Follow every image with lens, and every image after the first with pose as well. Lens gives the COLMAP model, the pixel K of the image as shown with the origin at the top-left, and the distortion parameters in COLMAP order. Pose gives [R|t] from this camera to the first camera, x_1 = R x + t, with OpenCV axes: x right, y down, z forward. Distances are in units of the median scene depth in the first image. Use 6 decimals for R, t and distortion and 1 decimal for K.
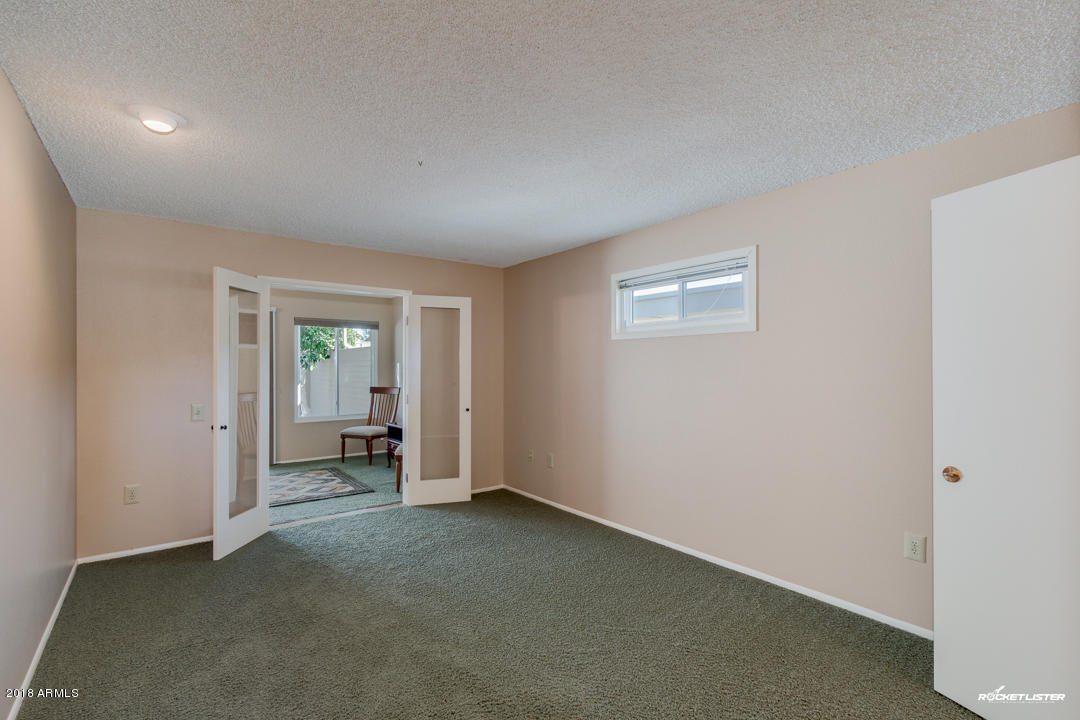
lens RADIAL K [[493.5, 0, 541.5], [0, 493.5, 365.2], [0, 0, 1]] dist [0.002212, -0.000318]
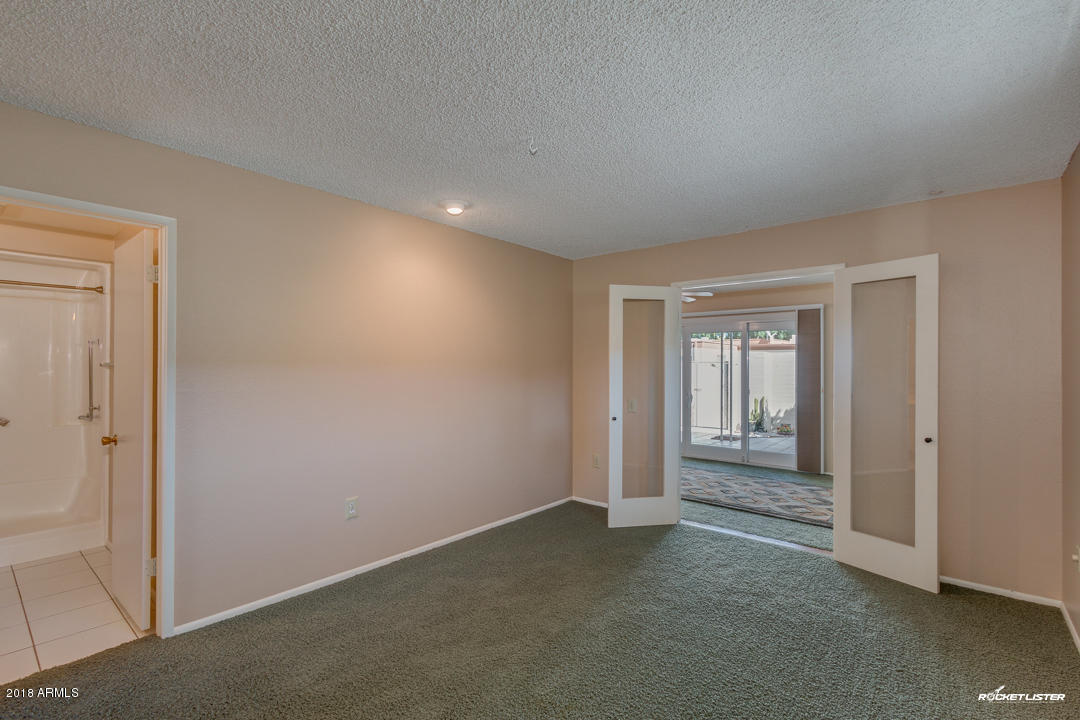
lens RADIAL K [[493.5, 0, 541.5], [0, 493.5, 366.2], [0, 0, 1]] dist [0.002212, -0.000318]
pose [[0.213220, -0.000212, -0.977004, 0.421733], [0.000911, 1.000000, -0.000018, -0.001314], [0.977004, -0.000886, 0.213220, 0.500451]]
